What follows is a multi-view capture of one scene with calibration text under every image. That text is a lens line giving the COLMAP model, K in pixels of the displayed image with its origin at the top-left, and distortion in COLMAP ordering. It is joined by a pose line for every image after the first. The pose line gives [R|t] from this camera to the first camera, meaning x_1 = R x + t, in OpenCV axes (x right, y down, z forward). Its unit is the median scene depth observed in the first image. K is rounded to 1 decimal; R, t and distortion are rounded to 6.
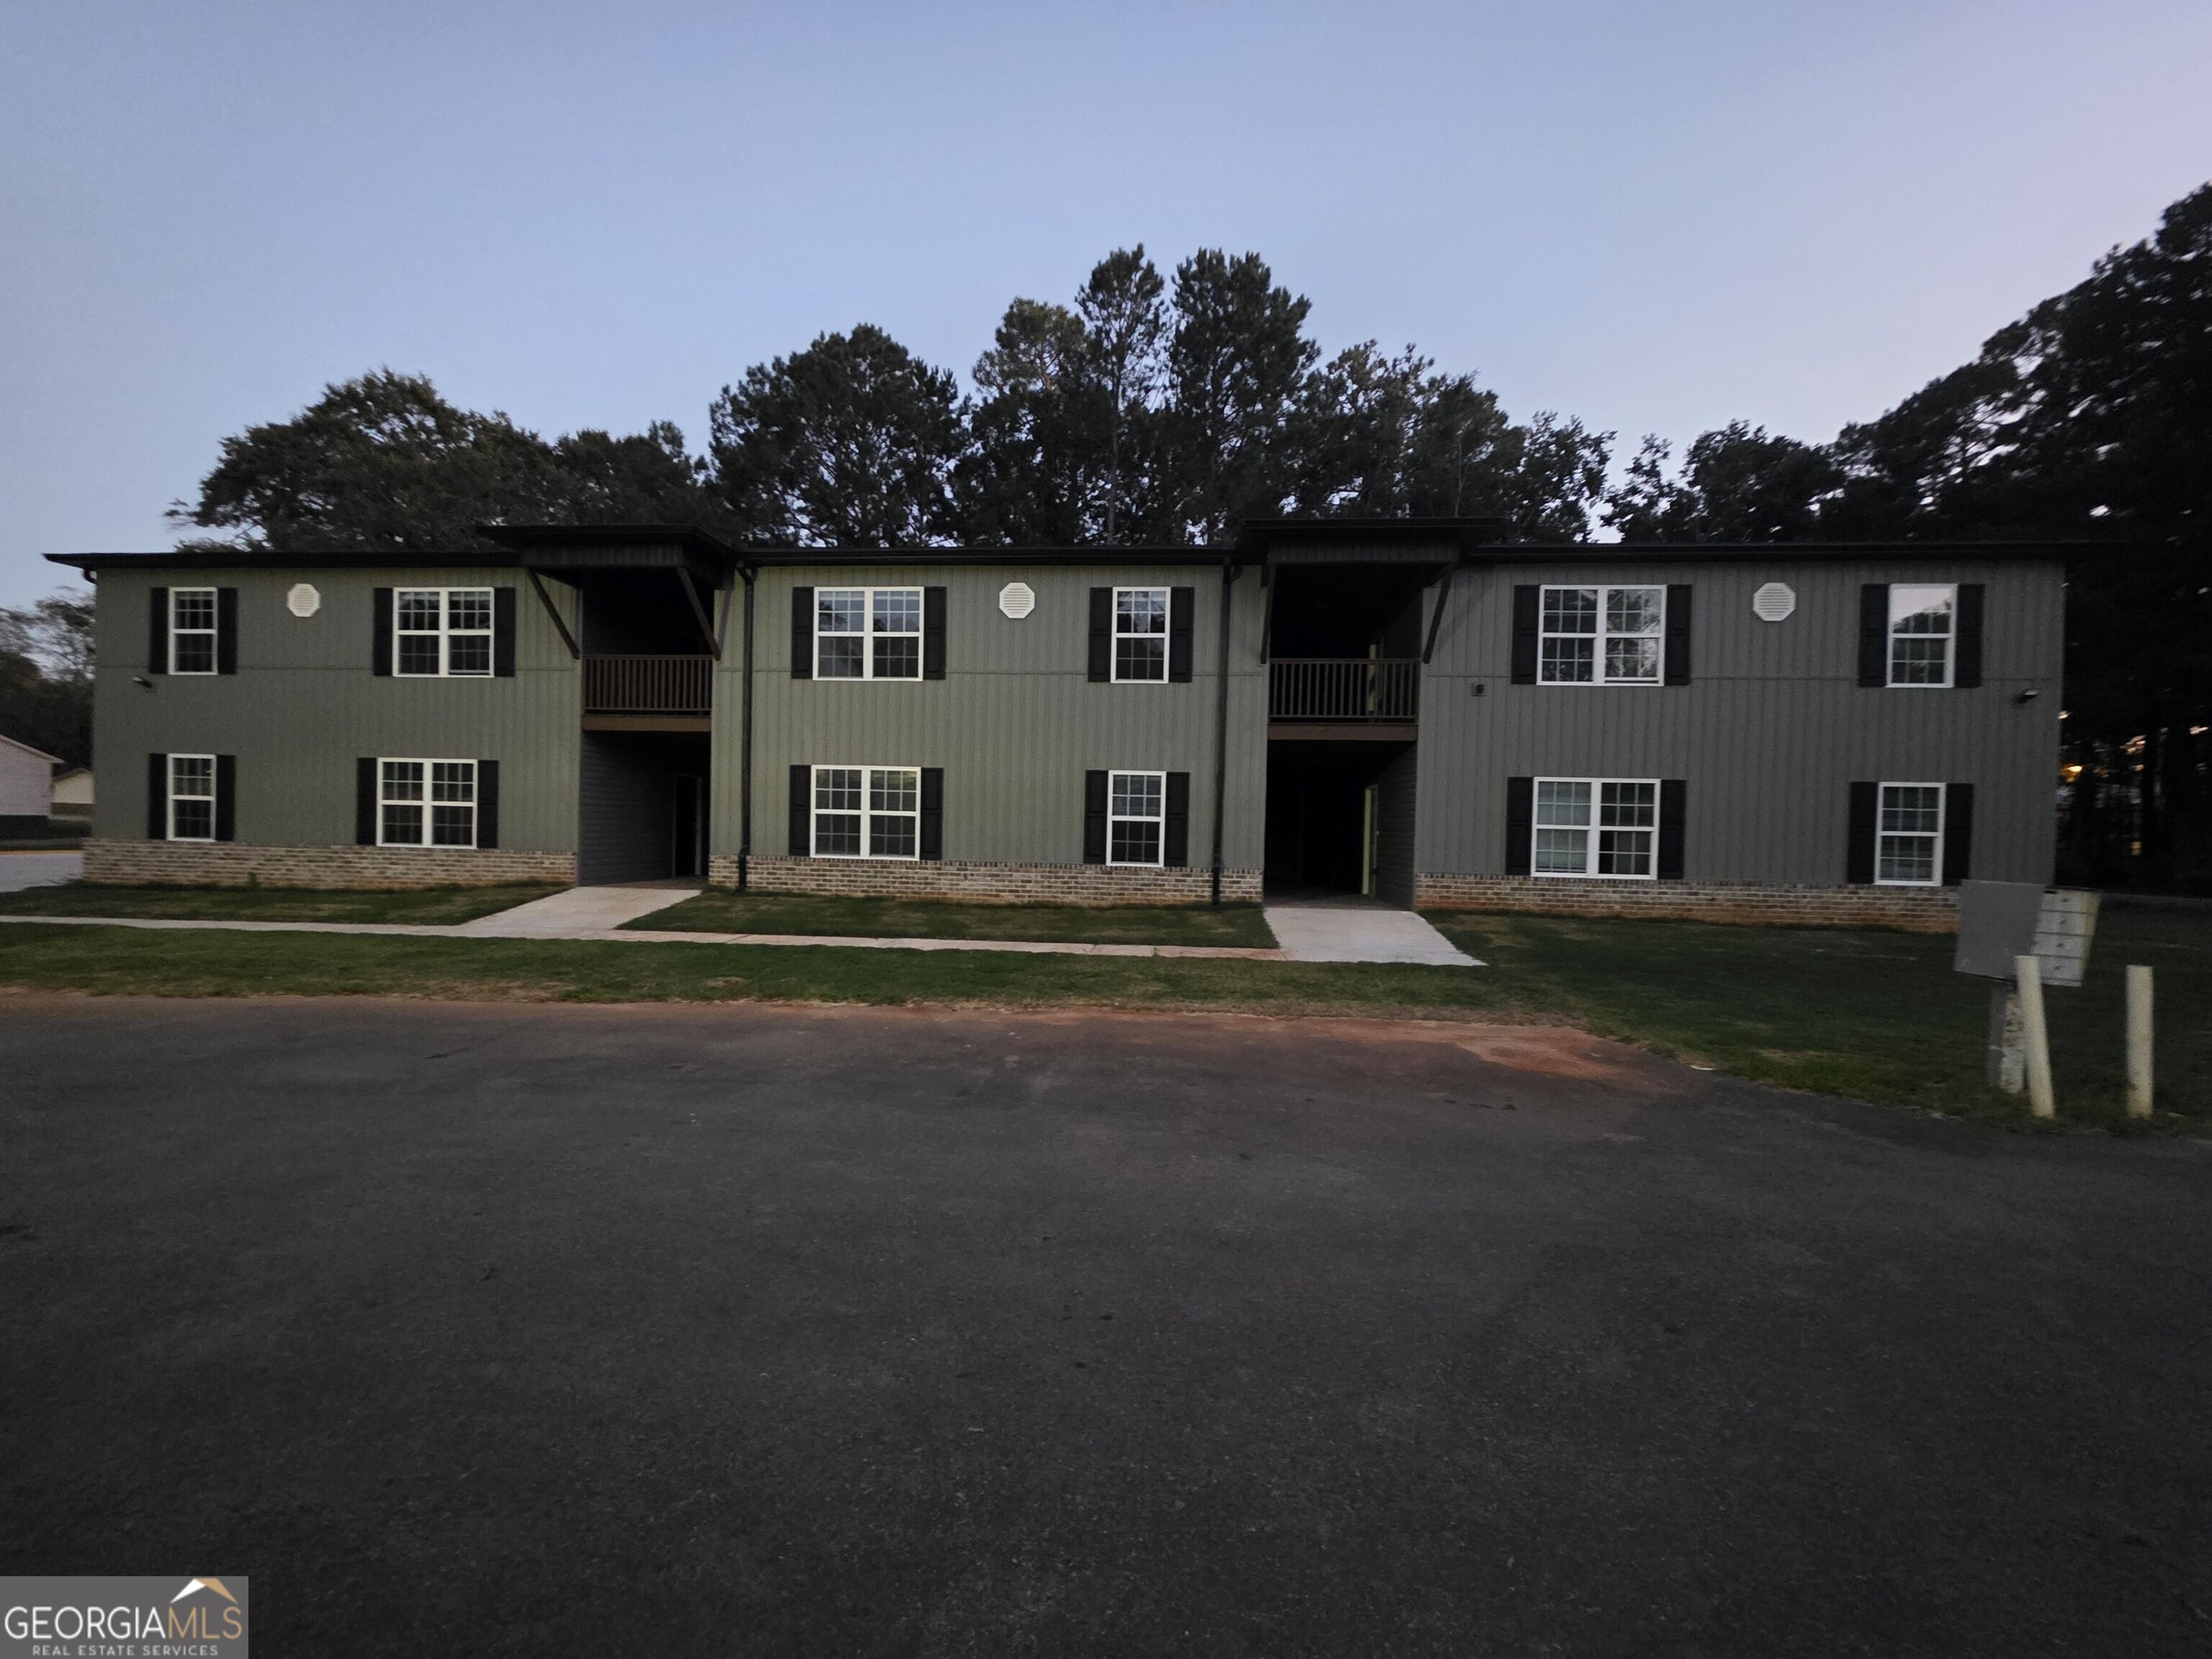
lens RADIAL K [[855.7, 0, 1099.9], [0, 855.7, 828.9], [0, 0, 1]] dist [0.005072, -0.000687]
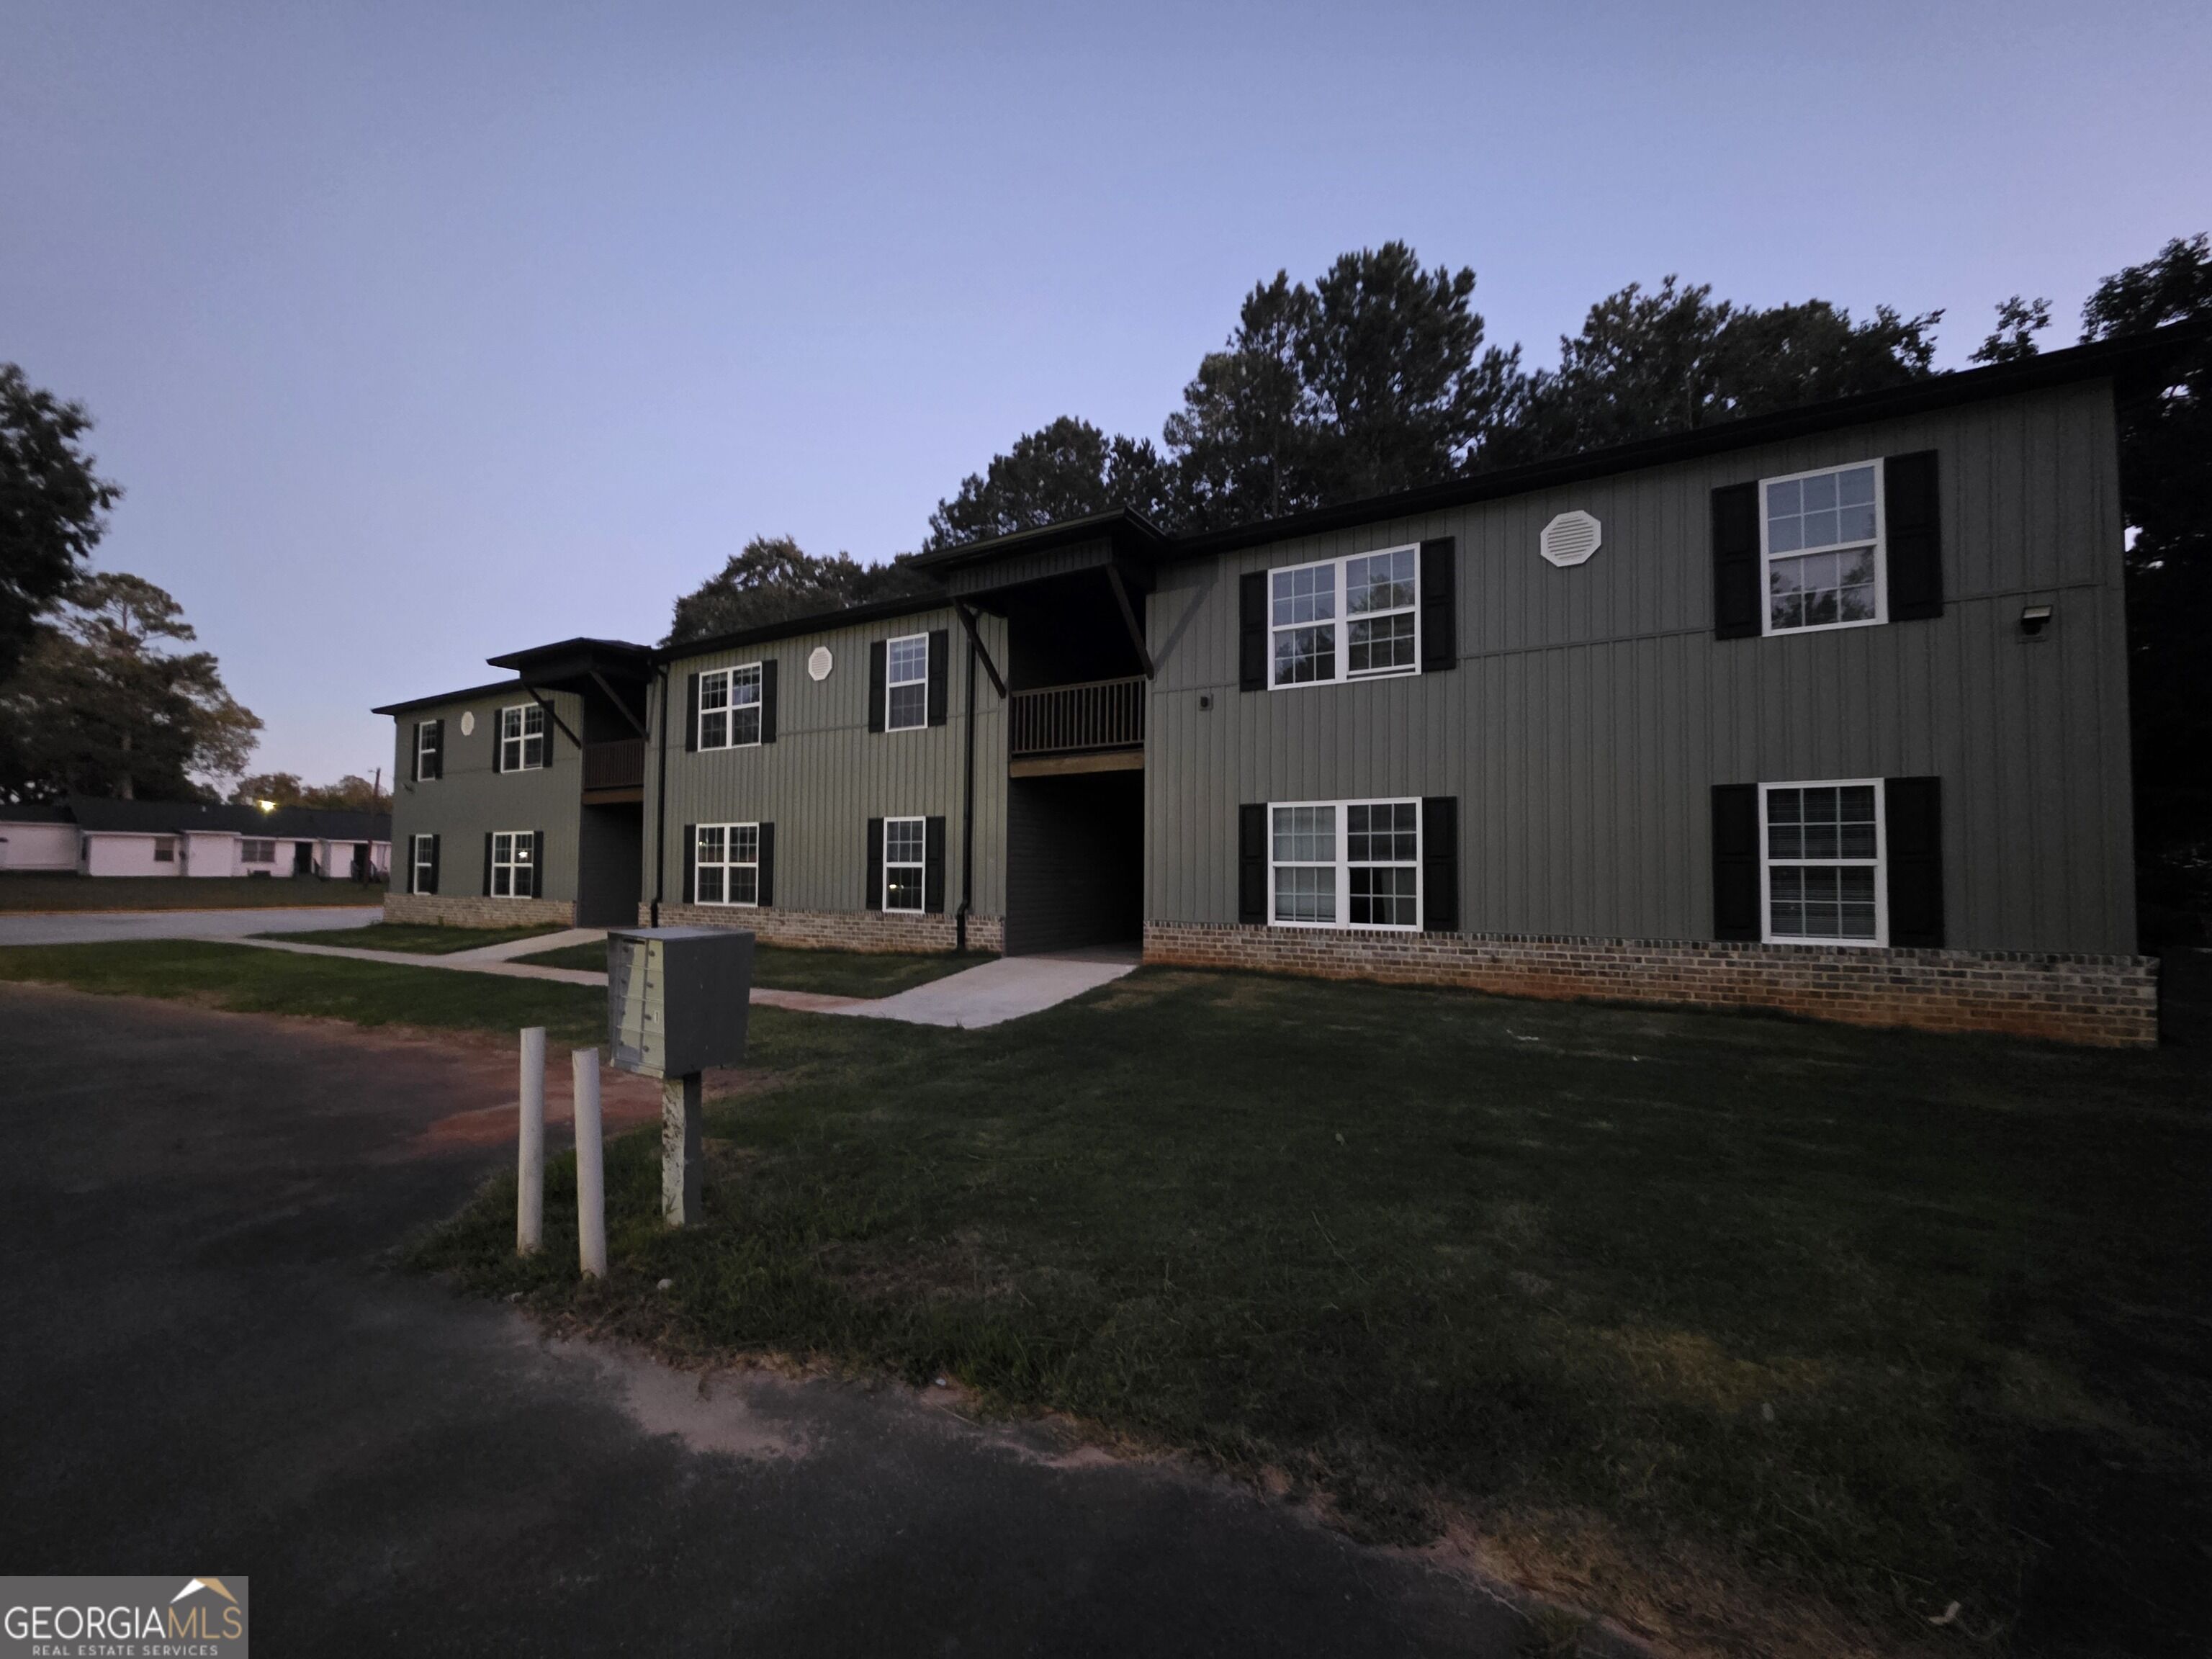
lens RADIAL K [[855.7, 0, 1103.0], [0, 855.7, 823.7], [0, 0, 1]] dist [0.005072, -0.000687]
pose [[0.904575, -0.042077, -0.424234, 0.689481], [0.014858, 0.997624, -0.067265, 0.011119], [0.426056, 0.054543, 0.903051, 0.198577]]
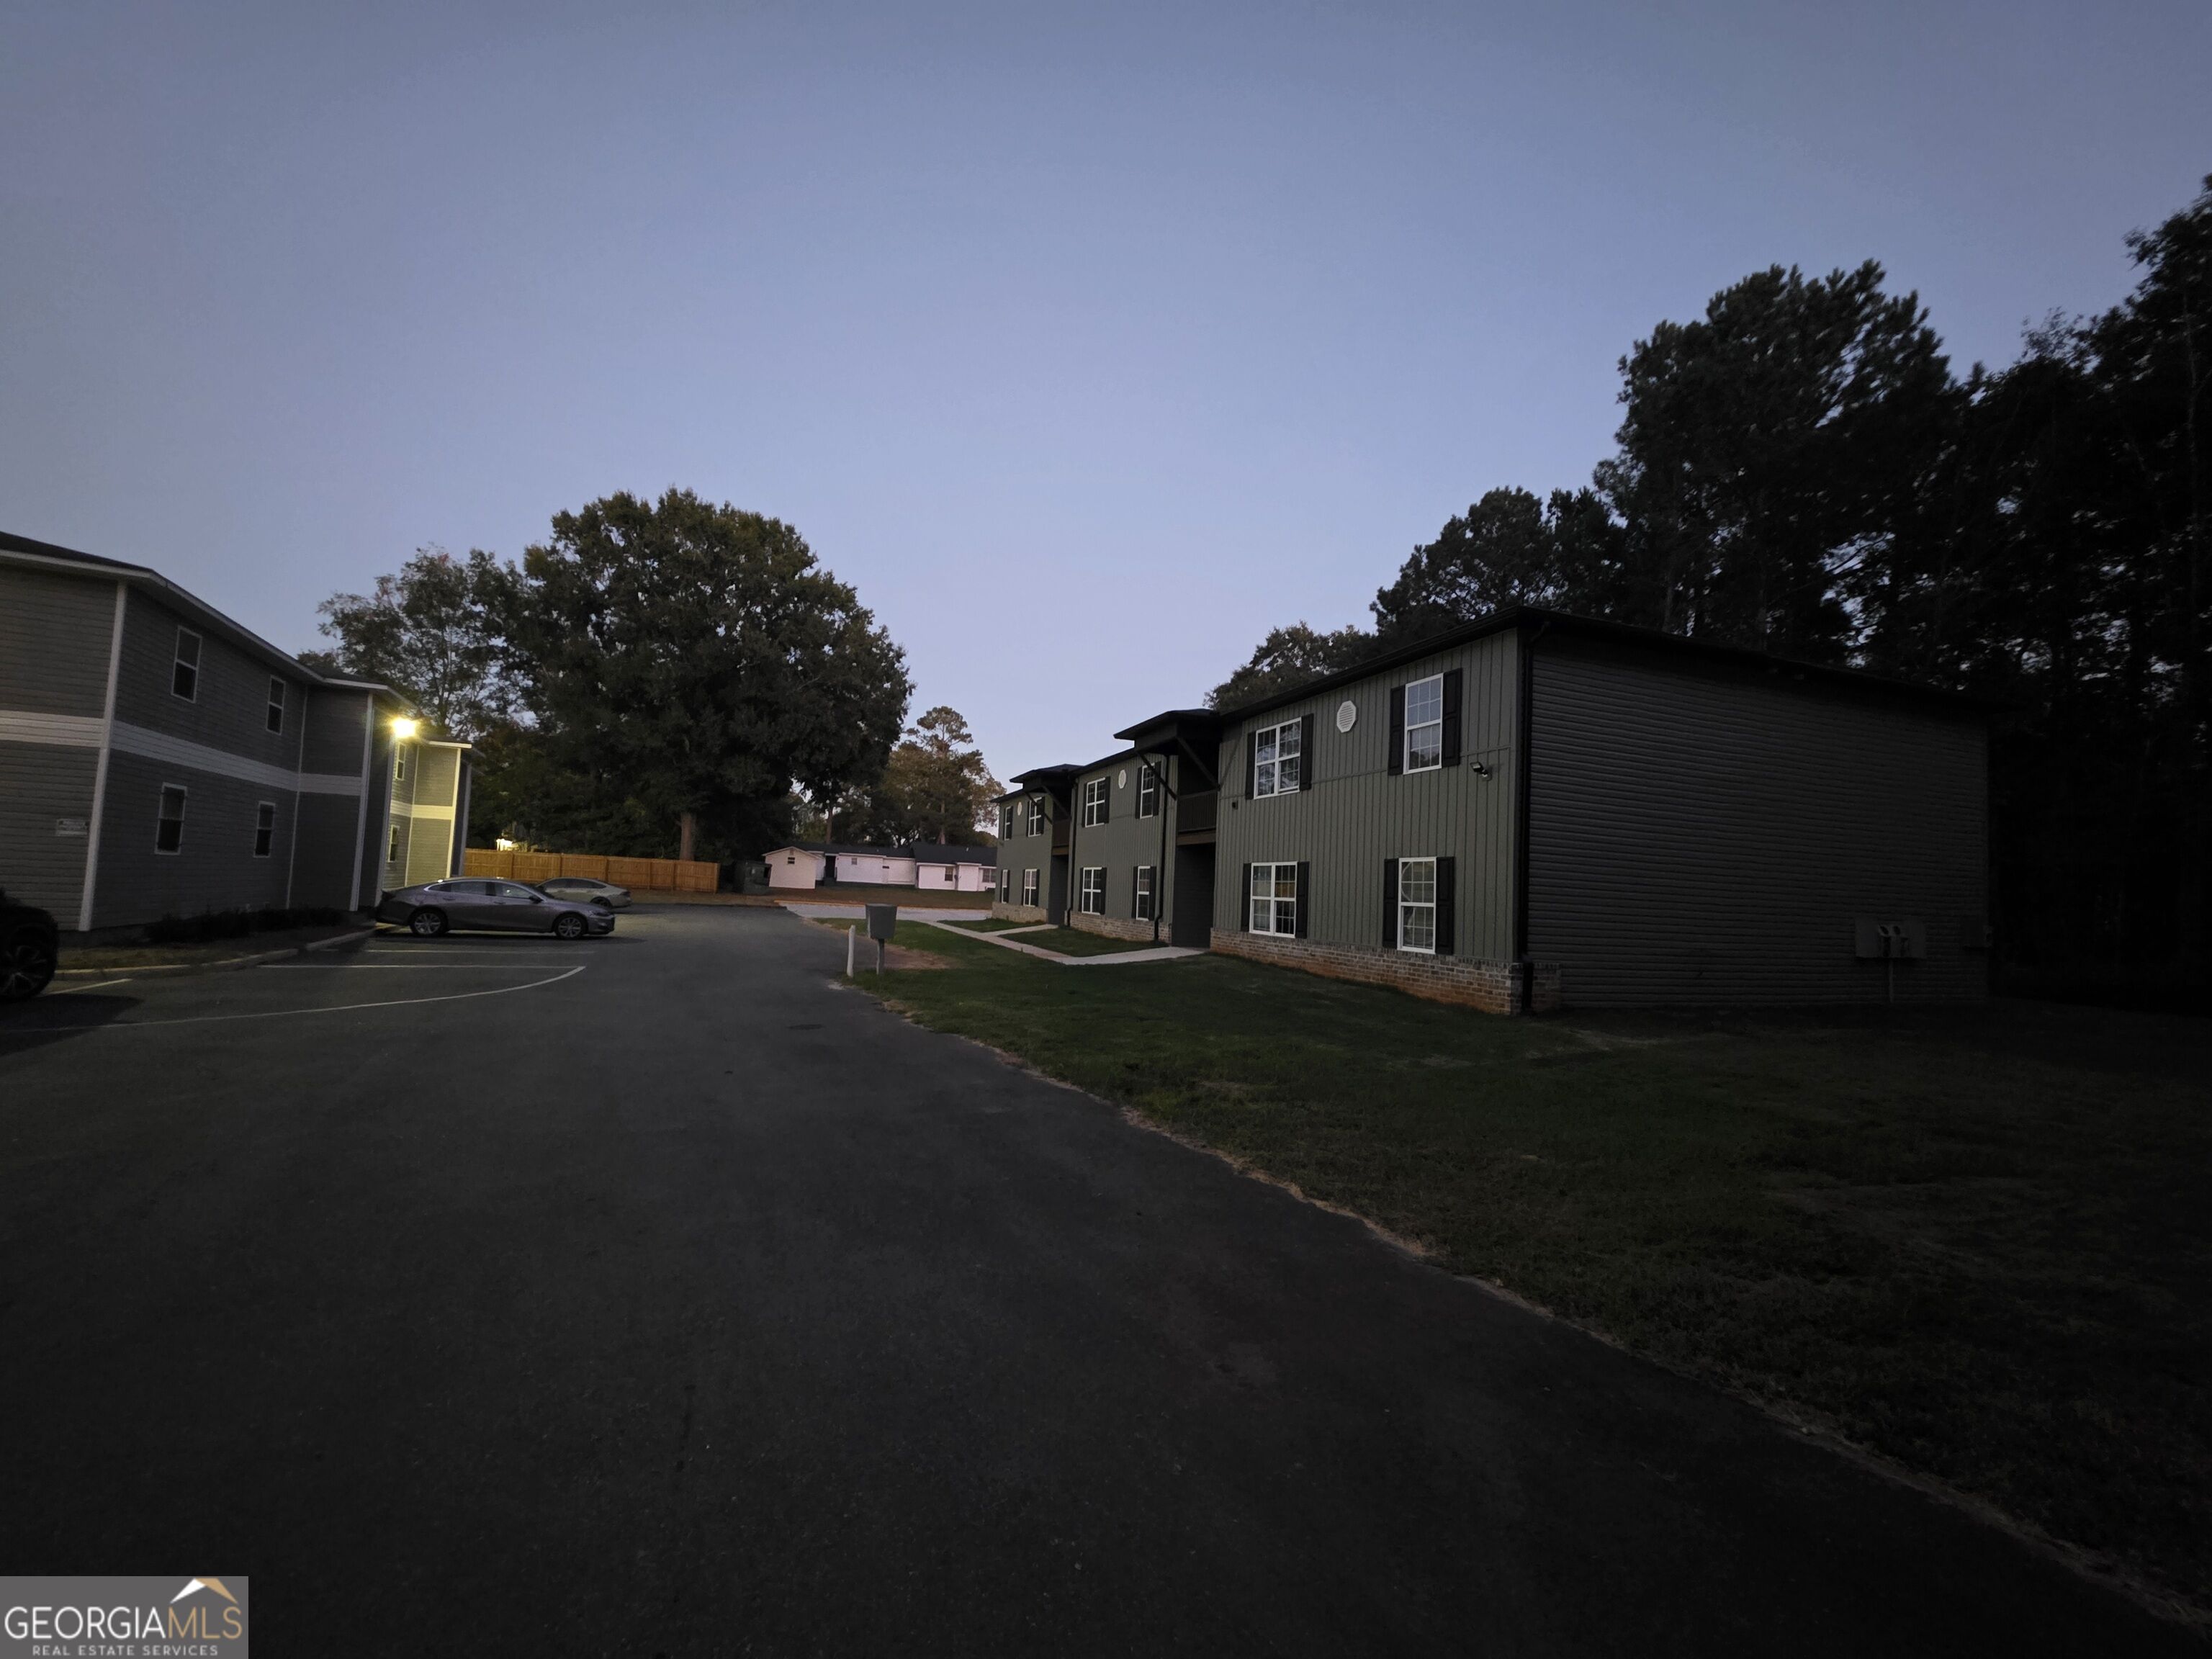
lens RADIAL K [[855.7, 0, 1104.8], [0, 855.7, 826.1], [0, 0, 1]] dist [0.005072, -0.000687]
pose [[0.435507, -0.070704, -0.897405, 1.641306], [-0.040438, 0.994368, -0.097968, 0.027506], [0.899277, 0.078955, 0.430194, 0.156143]]
